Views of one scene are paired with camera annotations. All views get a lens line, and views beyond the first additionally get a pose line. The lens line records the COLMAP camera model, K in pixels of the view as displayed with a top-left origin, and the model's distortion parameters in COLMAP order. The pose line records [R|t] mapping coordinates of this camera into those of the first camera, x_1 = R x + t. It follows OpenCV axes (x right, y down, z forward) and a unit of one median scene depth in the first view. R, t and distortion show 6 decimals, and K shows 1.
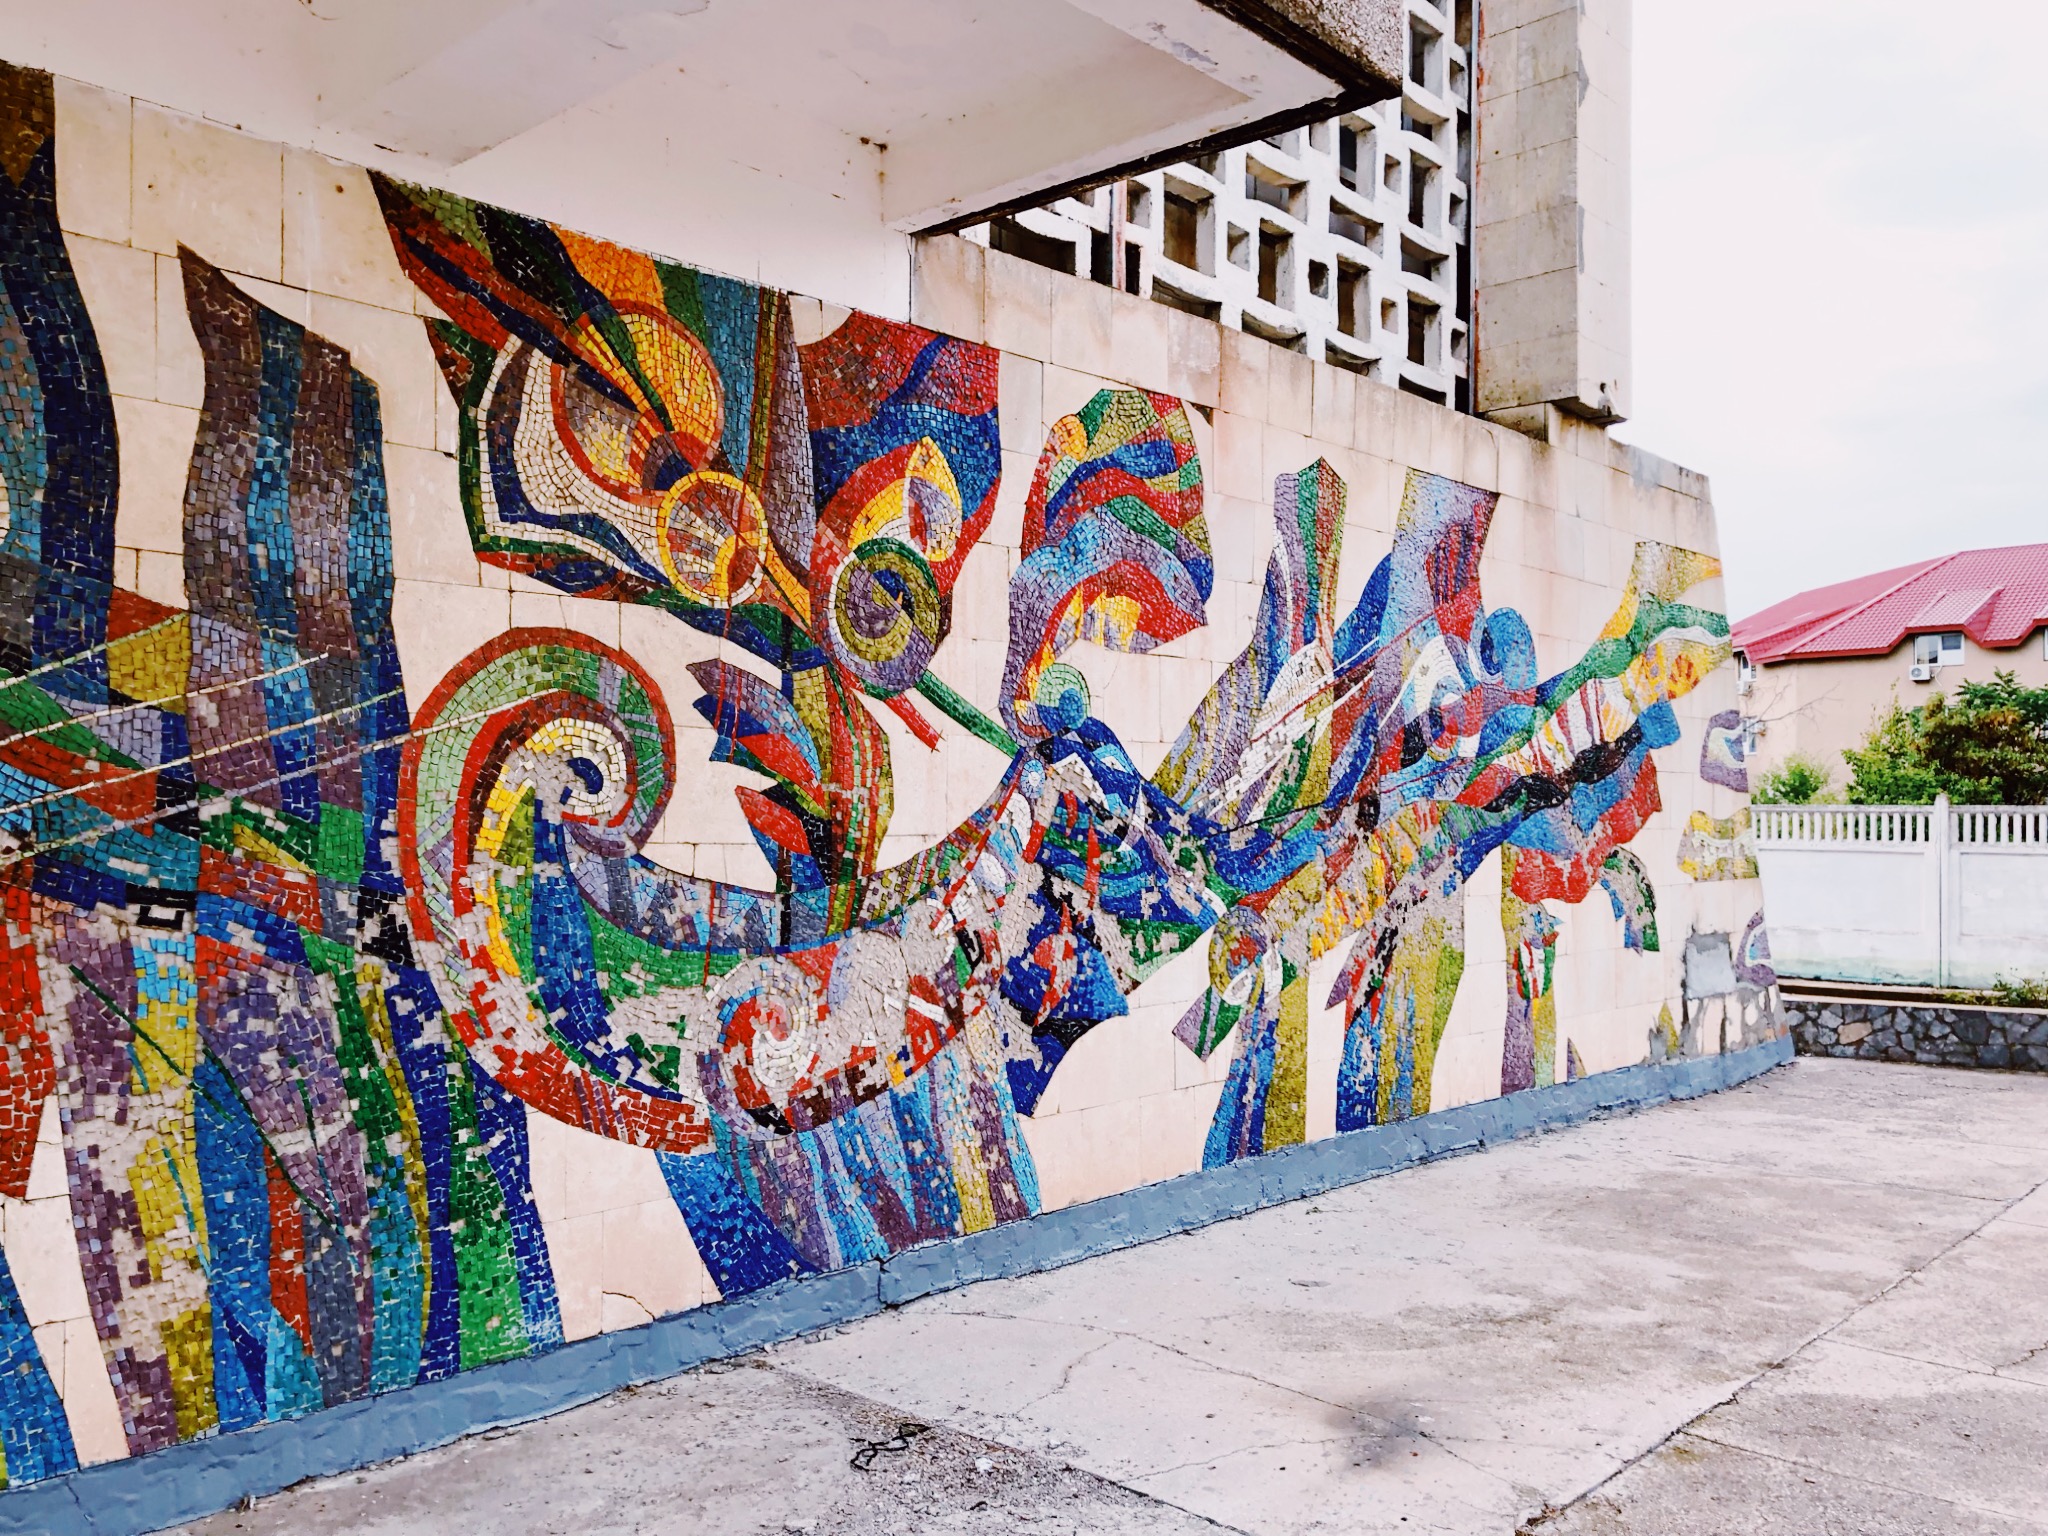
lens RADIAL K [[1683.0, 0, 1024.3], [0, 1683.0, 790.4], [0, 0, 1]] dist [0.049701, -0.064345]
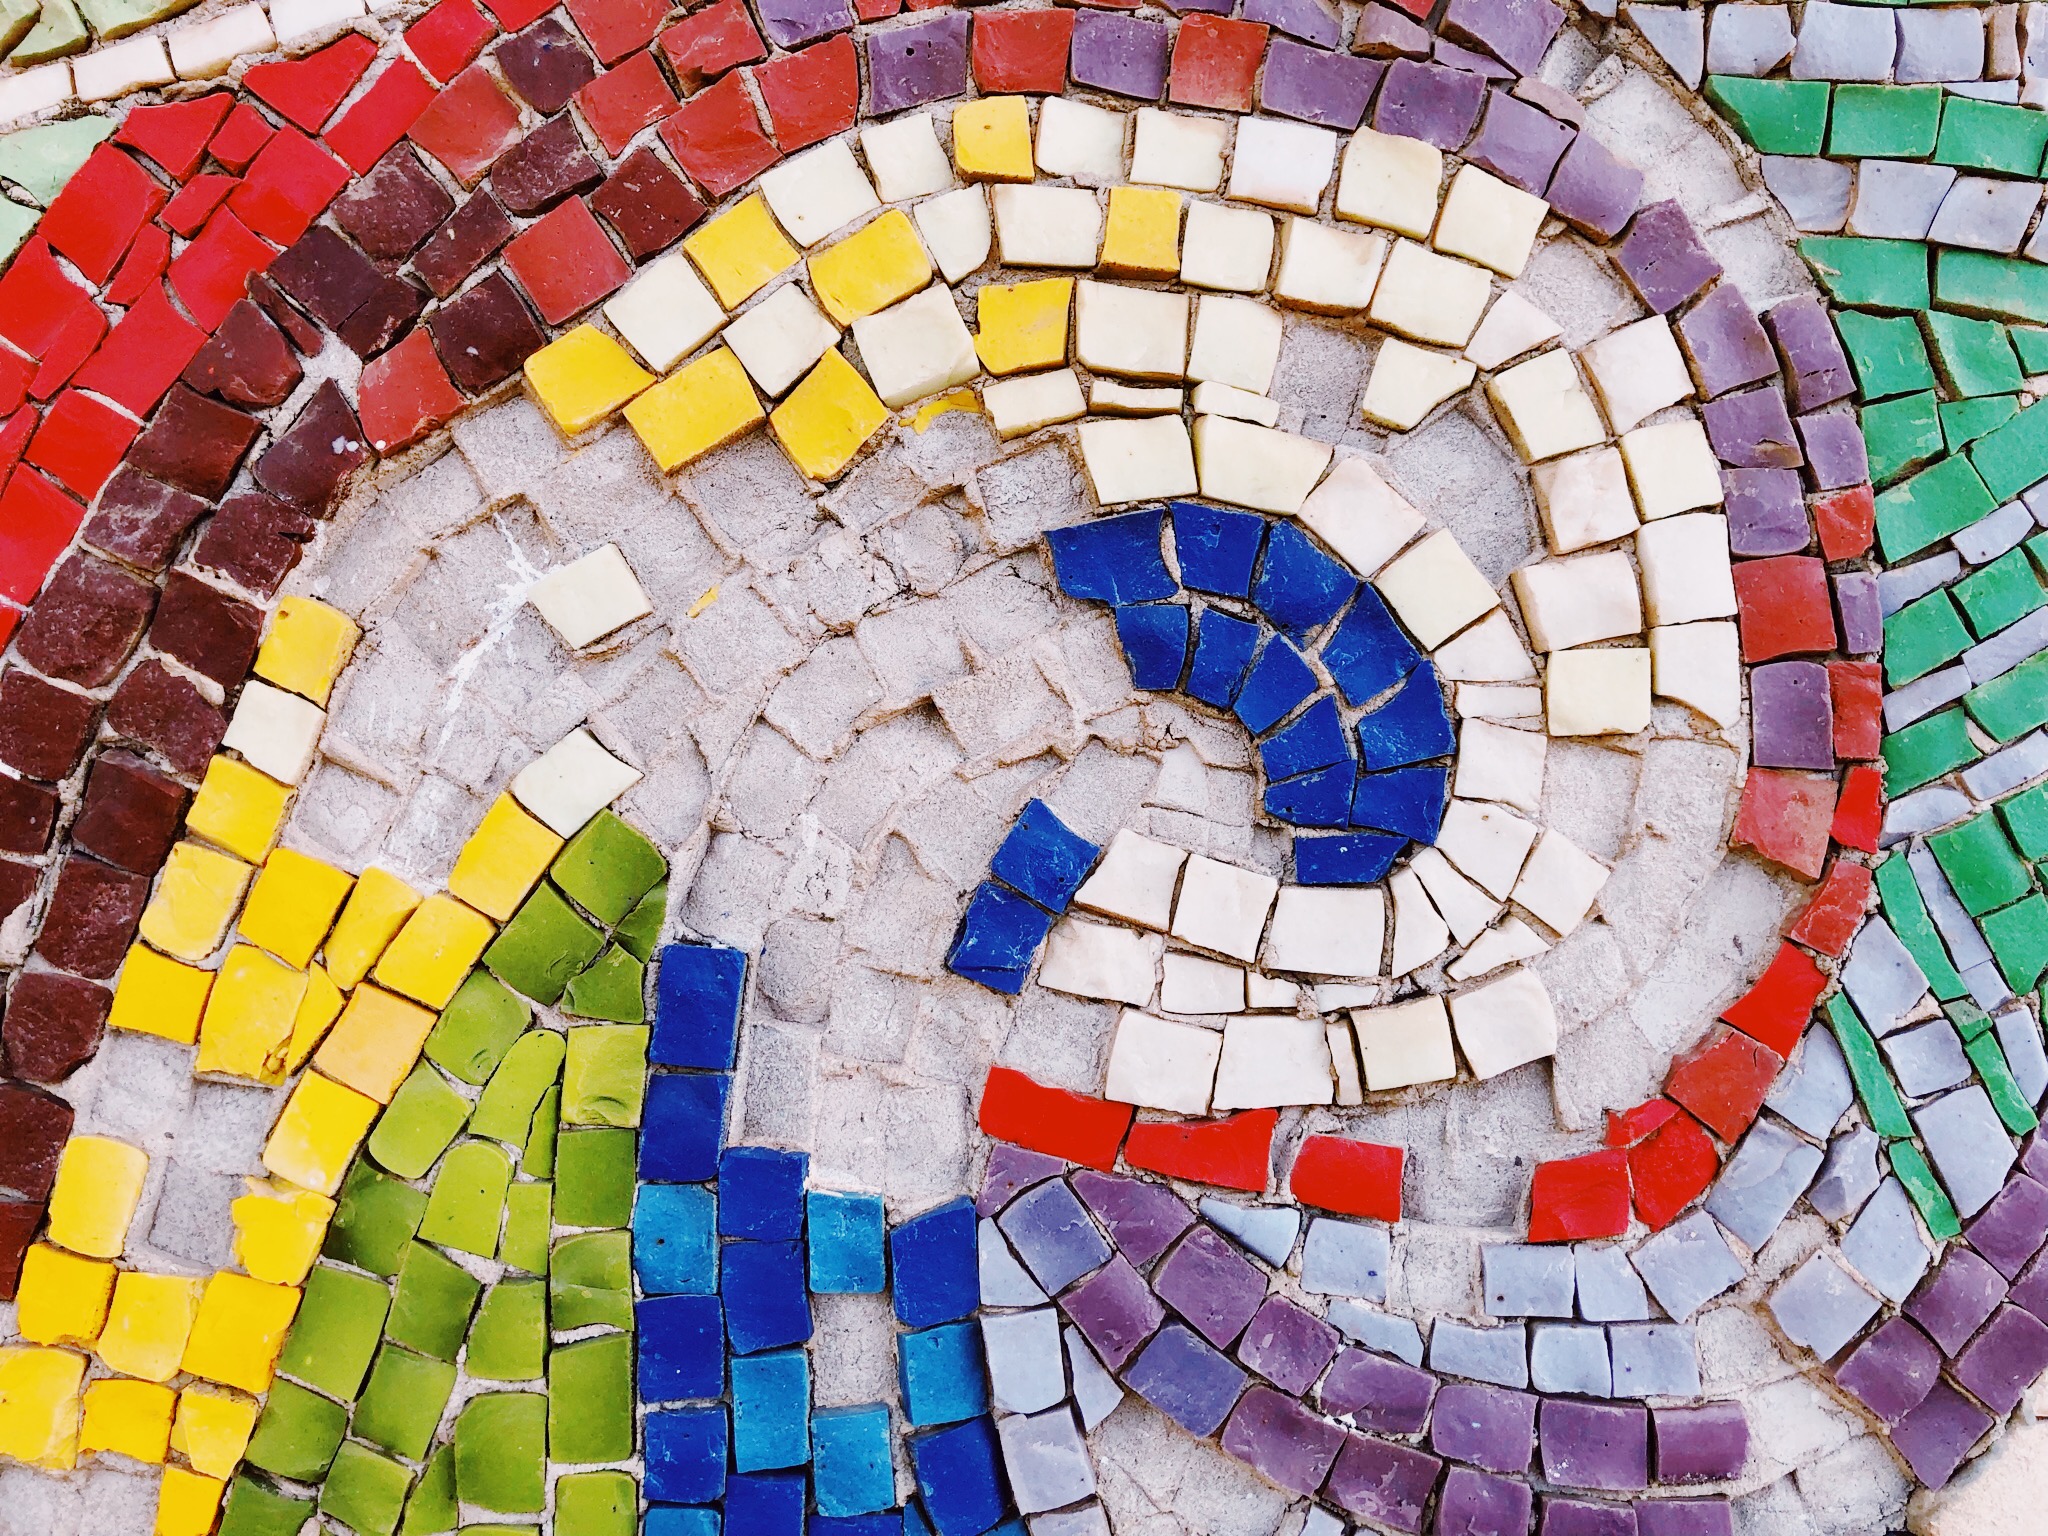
lens RADIAL K [[1683.0, 0, 1024.3], [0, 1683.0, 790.4], [0, 0, 1]] dist [0.049701, -0.064345]
pose [[0.680076, -0.019064, -0.732894, -0.173190], [0.015814, 0.999811, -0.011333, -0.001937], [0.732971, -0.003883, 0.680249, 0.805603]]
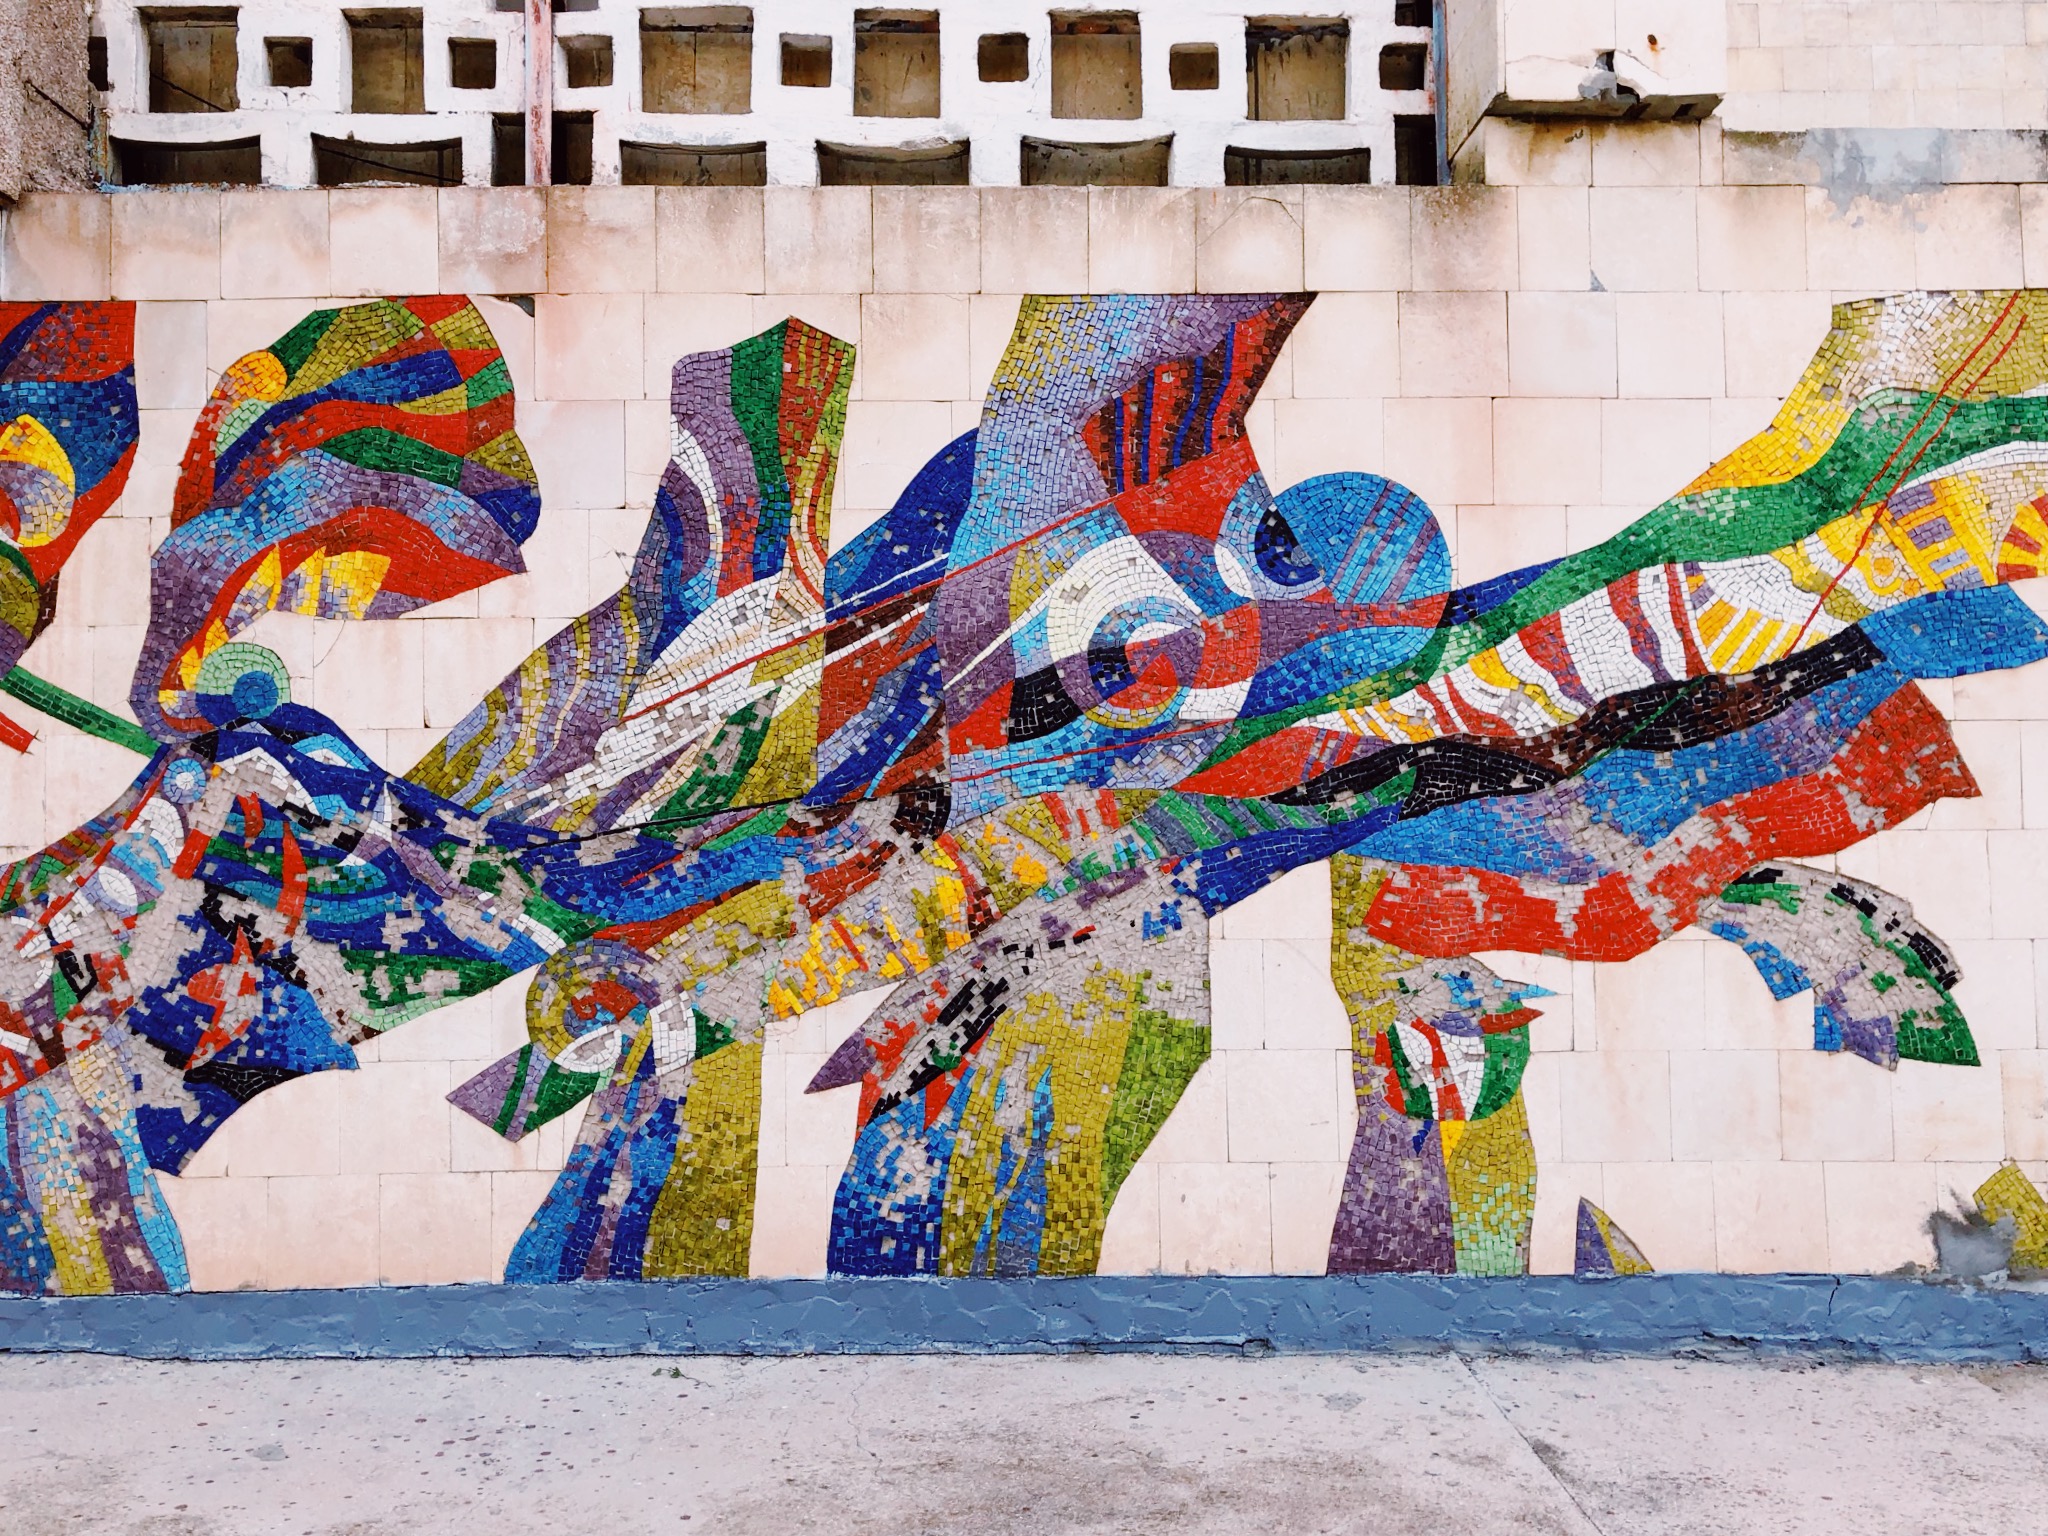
lens RADIAL K [[1683.0, 0, 1024.3], [0, 1683.0, 790.4], [0, 0, 1]] dist [0.049701, -0.064345]
pose [[0.687791, -0.050166, -0.724173, 1.037060], [0.022378, 0.998600, -0.047922, 0.055185], [0.725564, 0.016755, 0.687951, 0.799294]]
